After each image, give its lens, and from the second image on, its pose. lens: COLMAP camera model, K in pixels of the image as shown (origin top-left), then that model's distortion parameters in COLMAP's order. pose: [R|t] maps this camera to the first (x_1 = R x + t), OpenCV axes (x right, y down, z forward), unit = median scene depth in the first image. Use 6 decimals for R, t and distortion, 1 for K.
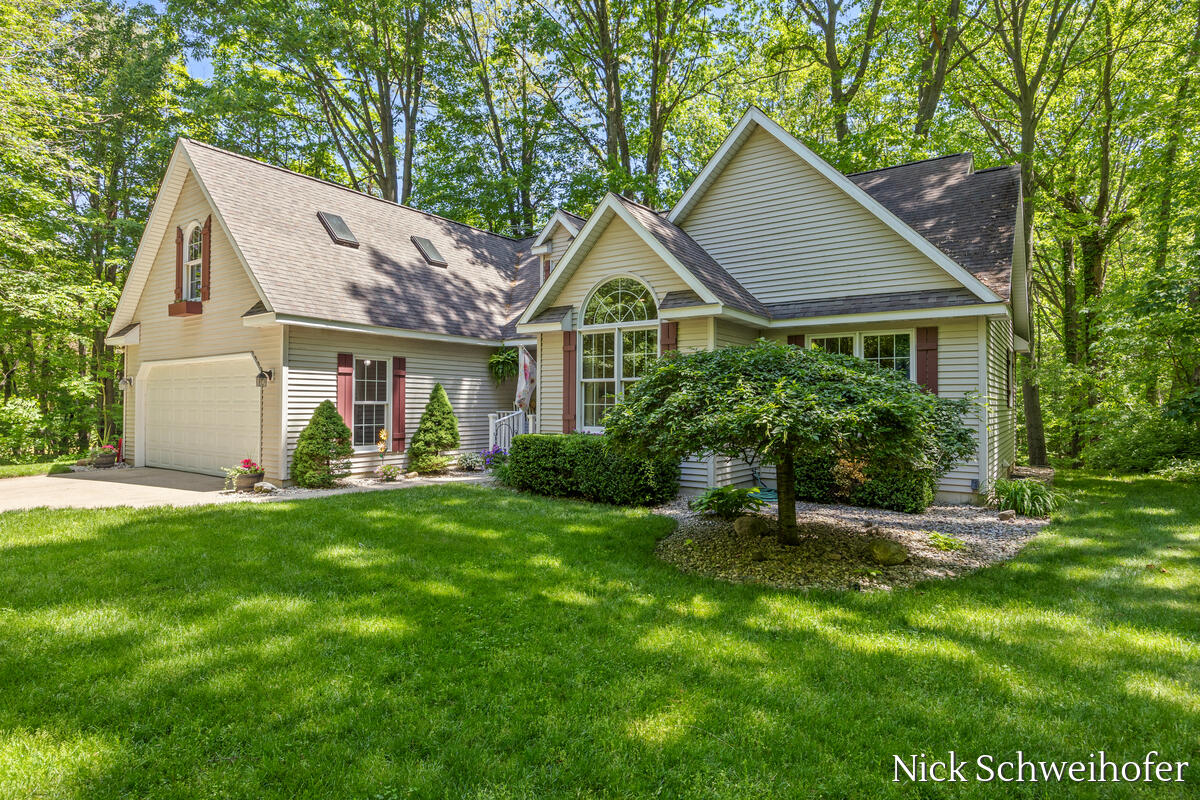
lens RADIAL K [[641.1, 0, 598.2], [0, 641.1, 402.0], [0, 0, 1]] dist [-0.001190, -0.000298]
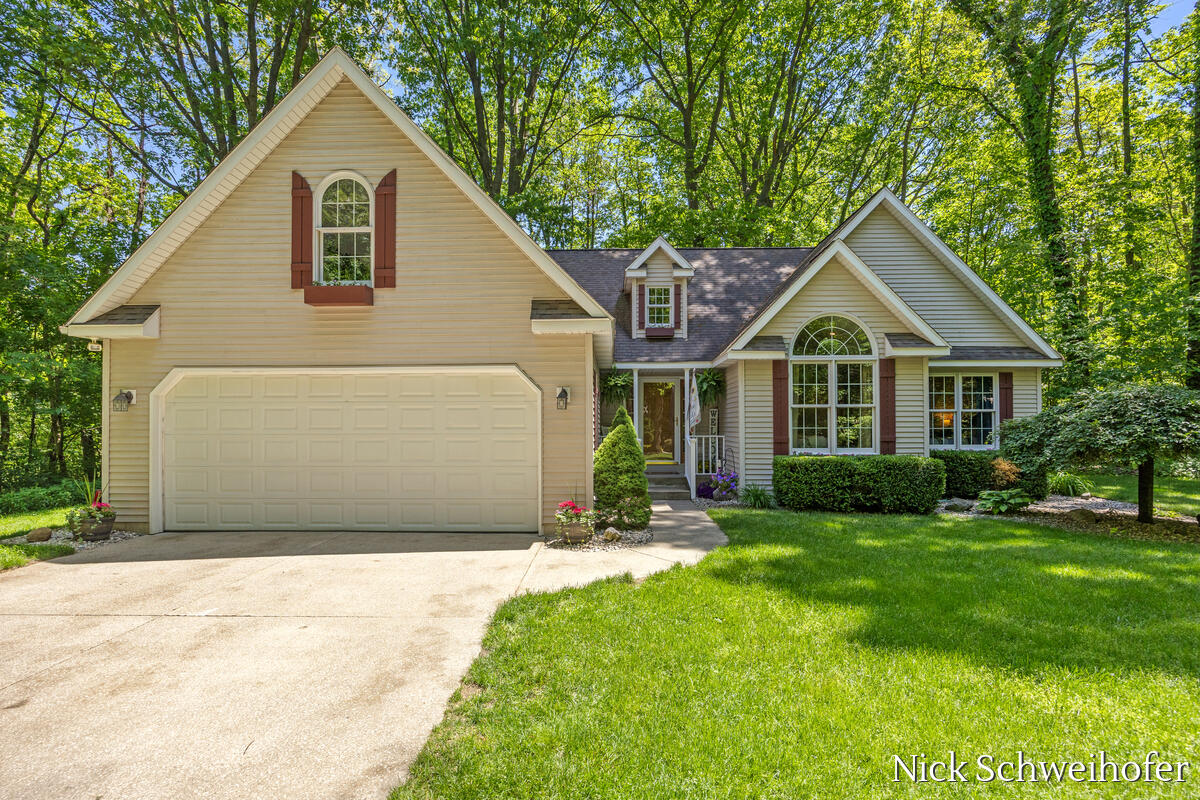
lens RADIAL K [[615.5, 0, 599.7], [0, 615.5, 402.0], [0, 0, 1]] dist [-0.006177, -0.001145]
pose [[0.827827, 0.014170, 0.560804, -0.907272], [0.003035, 0.999553, -0.029736, -0.010155], [-0.560975, 0.026319, 0.827414, 0.326948]]
